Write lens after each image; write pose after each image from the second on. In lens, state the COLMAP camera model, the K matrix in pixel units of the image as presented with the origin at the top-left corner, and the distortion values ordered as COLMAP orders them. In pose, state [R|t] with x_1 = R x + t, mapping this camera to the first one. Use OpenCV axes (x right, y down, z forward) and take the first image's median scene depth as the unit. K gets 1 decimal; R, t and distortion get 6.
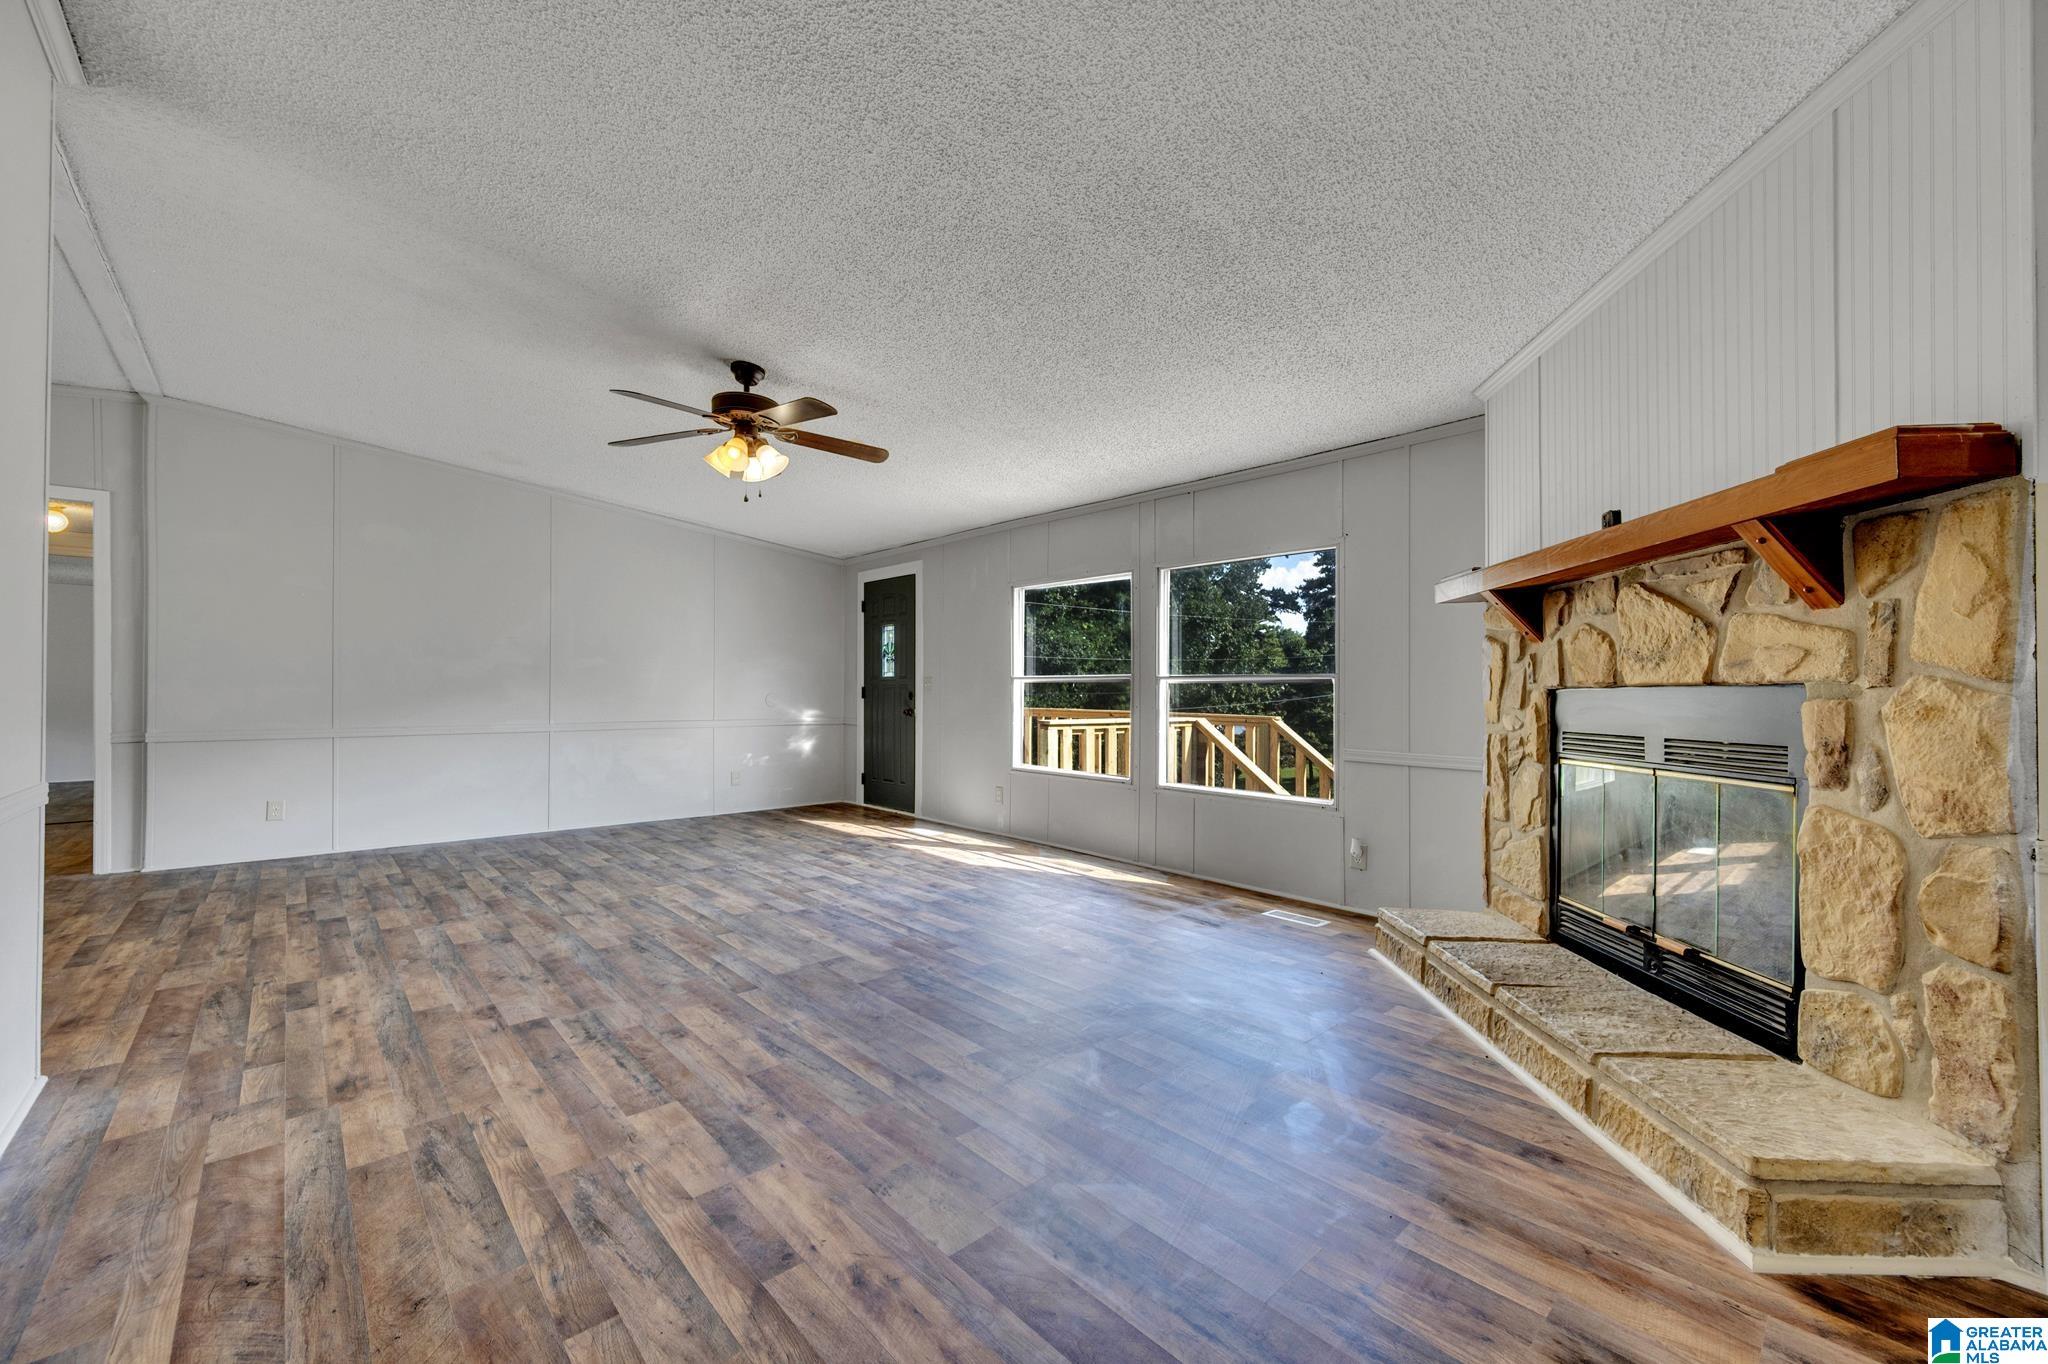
lens RADIAL K [[803.3, 0, 1019.7], [0, 803.3, 689.6], [0, 0, 1]] dist [-0.001688, 0.000000]
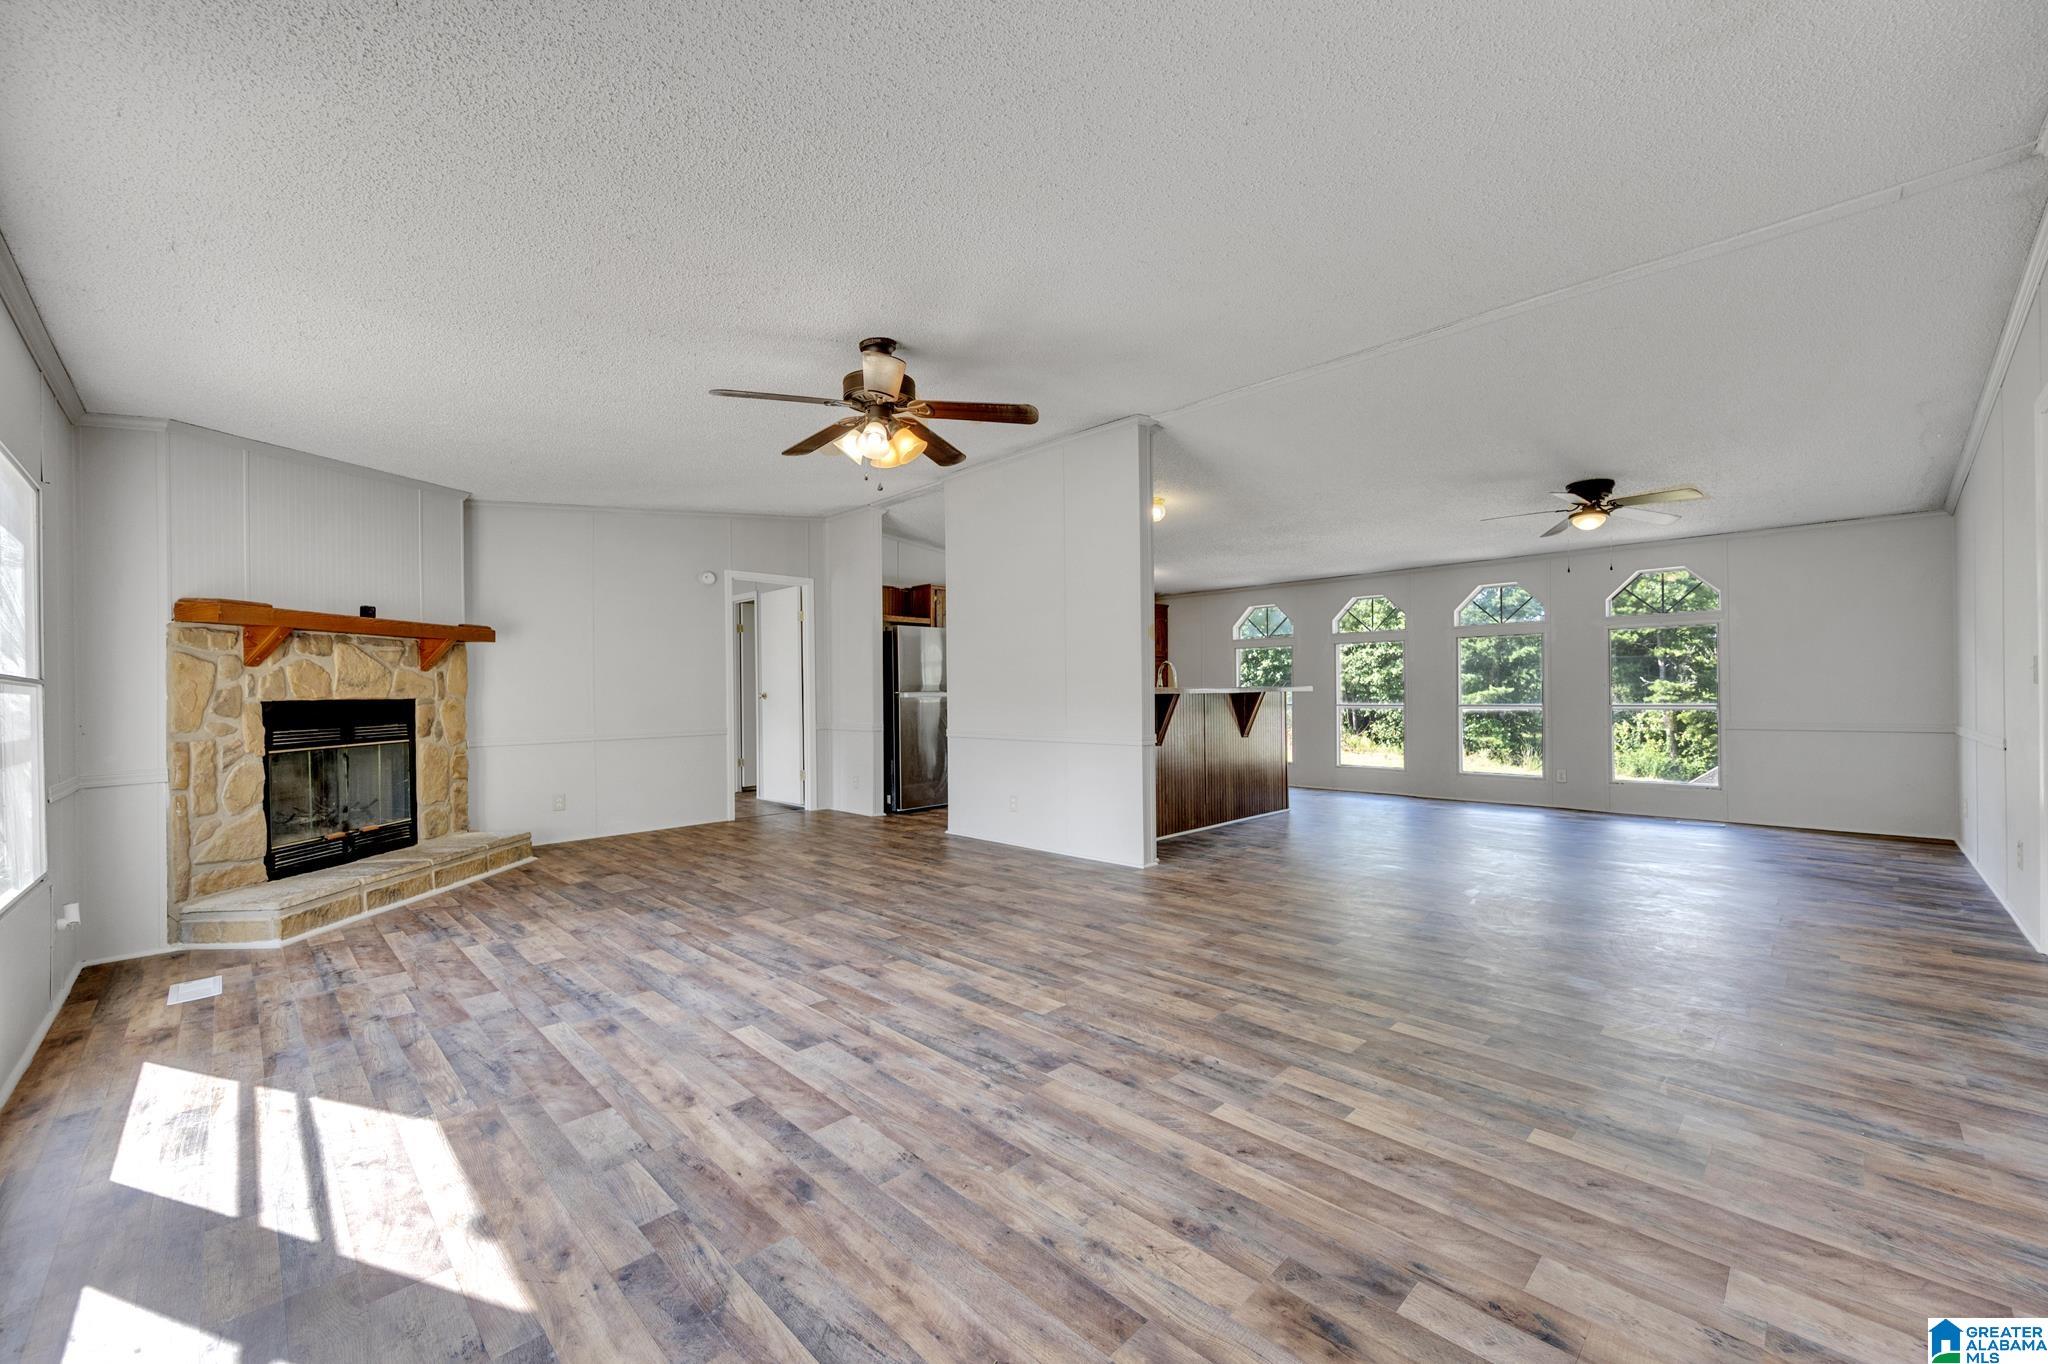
lens RADIAL K [[803.3, 0, 1029.8], [0, 803.3, 690.0], [0, 0, 1]] dist [-0.001688, 0.000000]
pose [[-0.998838, 0.007016, -0.047674, -0.848897], [0.007425, 0.999937, -0.008393, 0.001153], [0.047612, -0.008737, -0.998828, 3.498127]]
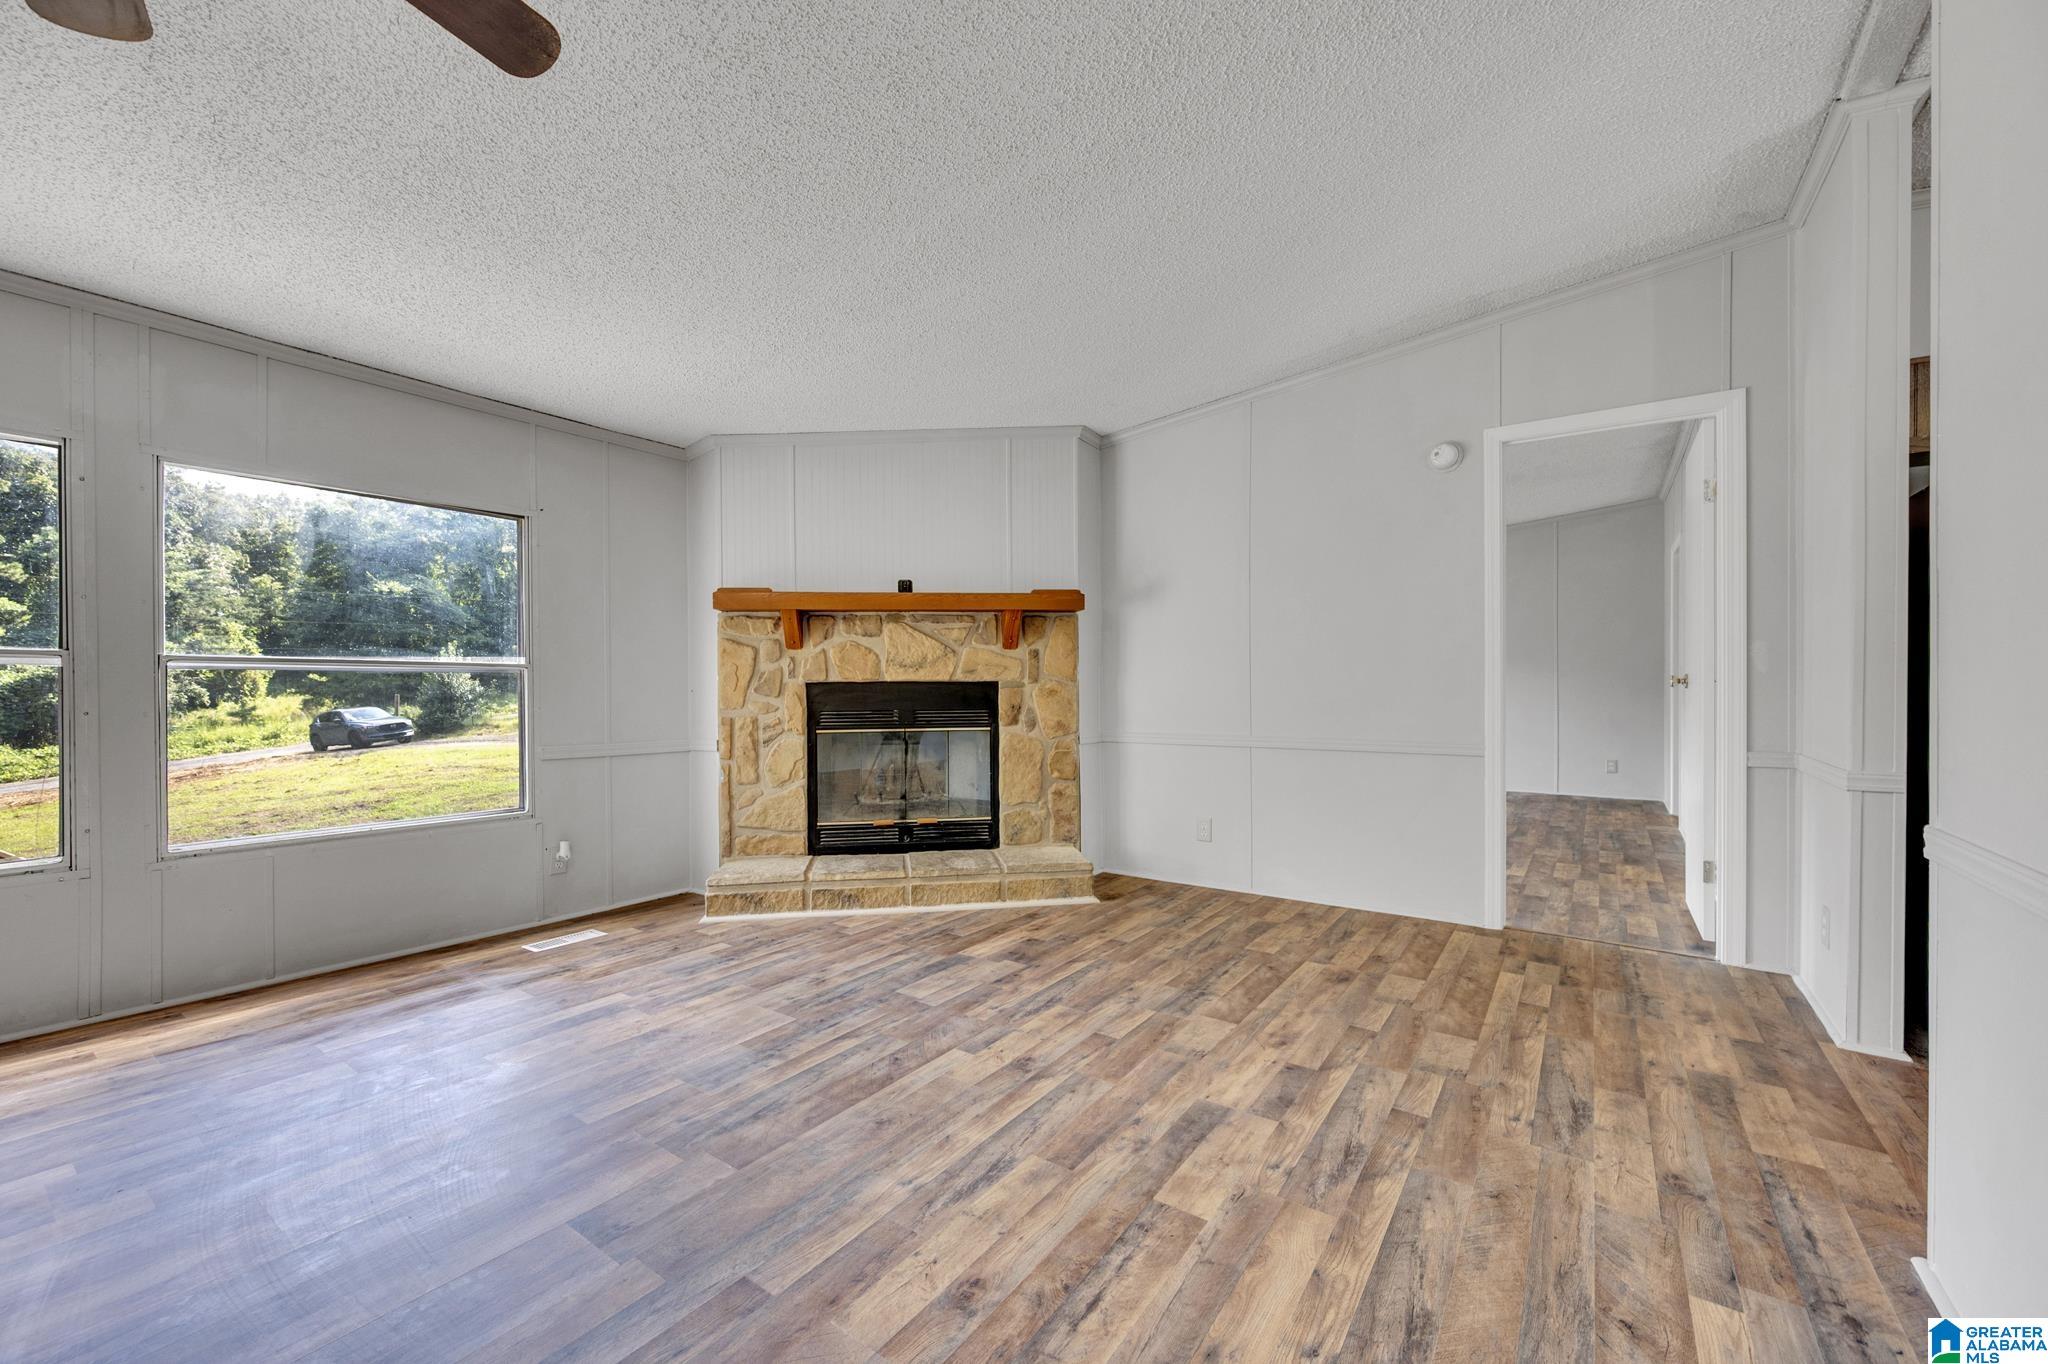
lens RADIAL K [[803.3, 0, 1030.9], [0, 803.3, 689.5], [0, 0, 1]] dist [-0.001688, 0.000000]
pose [[-0.212479, -0.009076, 0.977123, -1.198378], [-0.004126, 0.999956, 0.008391, -0.002745], [-0.977157, -0.002248, -0.212508, 1.311087]]
